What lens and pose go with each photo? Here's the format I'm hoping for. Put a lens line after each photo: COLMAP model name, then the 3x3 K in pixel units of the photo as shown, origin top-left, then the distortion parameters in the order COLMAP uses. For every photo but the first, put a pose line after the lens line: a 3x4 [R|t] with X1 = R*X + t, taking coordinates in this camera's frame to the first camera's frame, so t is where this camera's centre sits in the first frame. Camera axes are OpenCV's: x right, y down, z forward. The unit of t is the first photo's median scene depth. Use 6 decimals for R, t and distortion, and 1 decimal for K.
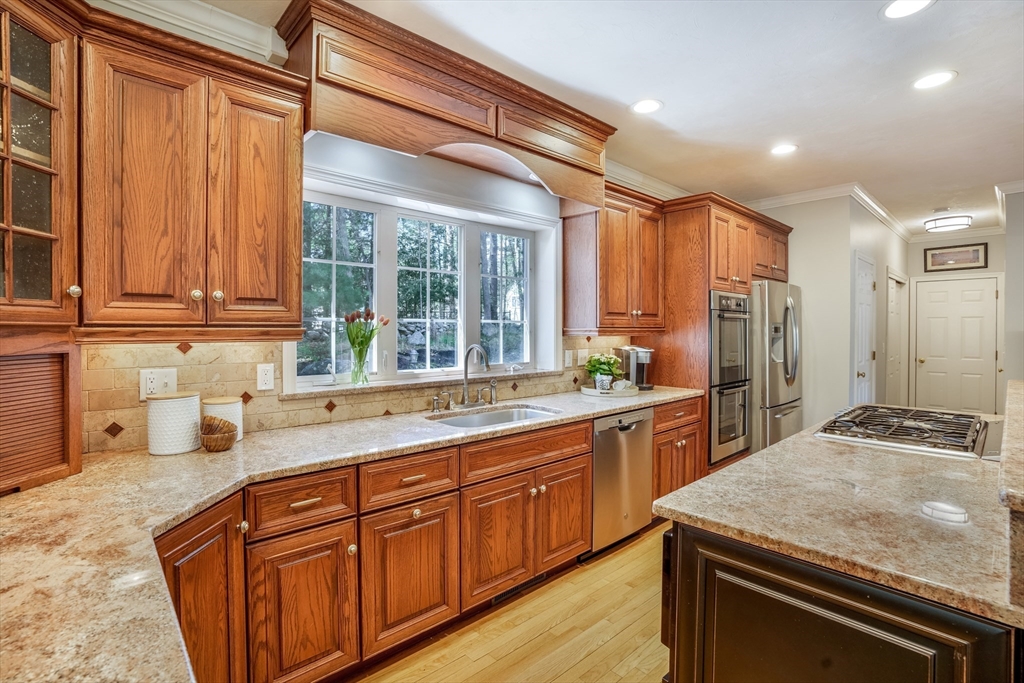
lens RADIAL K [[476.4, 0, 508.1], [0, 476.4, 335.4], [0, 0, 1]] dist [-0.060893, 0.028529]
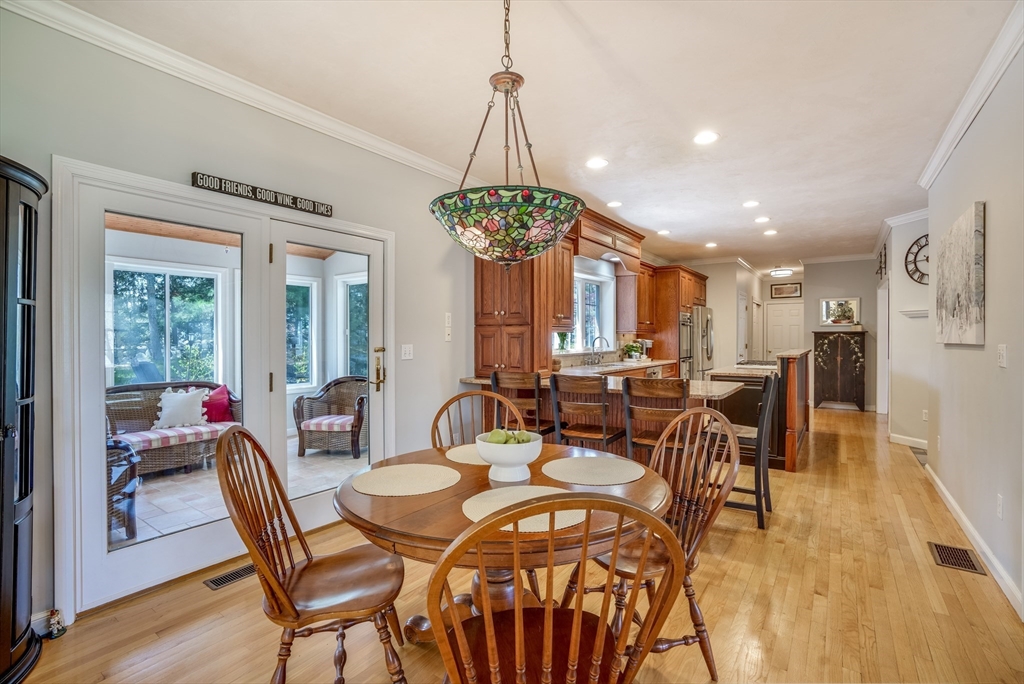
lens RADIAL K [[476.4, 0, 508.1], [0, 476.4, 335.9], [0, 0, 1]] dist [-0.060893, 0.028529]
pose [[0.976708, 0.000954, 0.214570, -0.770762], [0.001436, 0.999939, -0.010984, 0.032478], [-0.214567, 0.011036, 0.976647, -0.887277]]
